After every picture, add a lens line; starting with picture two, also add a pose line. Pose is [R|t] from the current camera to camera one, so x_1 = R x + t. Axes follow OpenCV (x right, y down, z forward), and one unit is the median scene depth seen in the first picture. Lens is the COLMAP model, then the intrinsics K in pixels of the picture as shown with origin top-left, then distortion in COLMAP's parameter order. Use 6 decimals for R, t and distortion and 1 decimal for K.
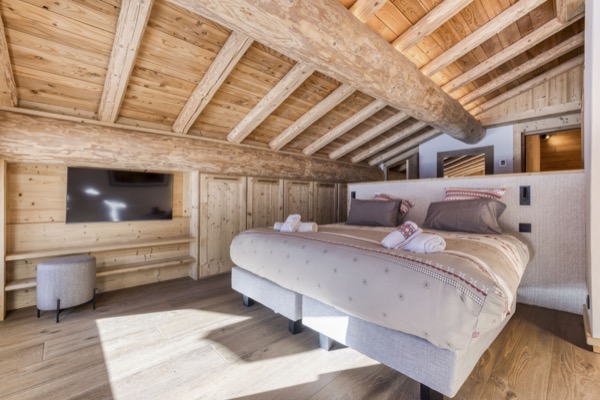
lens RADIAL K [[256.5, 0, 299.6], [0, 256.5, 192.8], [0, 0, 1]] dist [-0.000438, -0.000111]
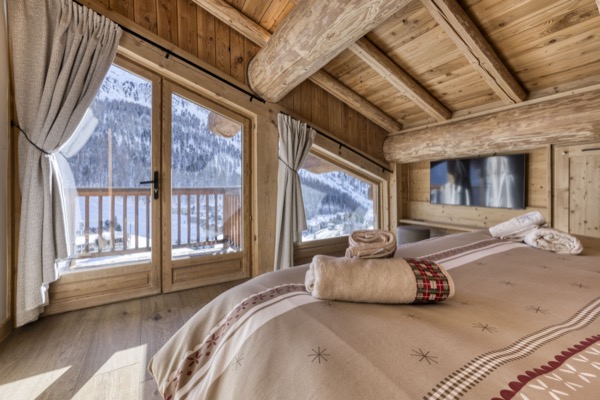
lens RADIAL K [[257.9, 0, 300.8], [0, 257.9, 184.8], [0, 0, 1]] dist [-0.030243, 0.016566]
pose [[-0.218373, -0.006391, -0.975845, 0.596116], [0.031374, 0.999416, -0.013566, 0.020504], [0.975361, -0.033578, -0.218045, 0.630816]]
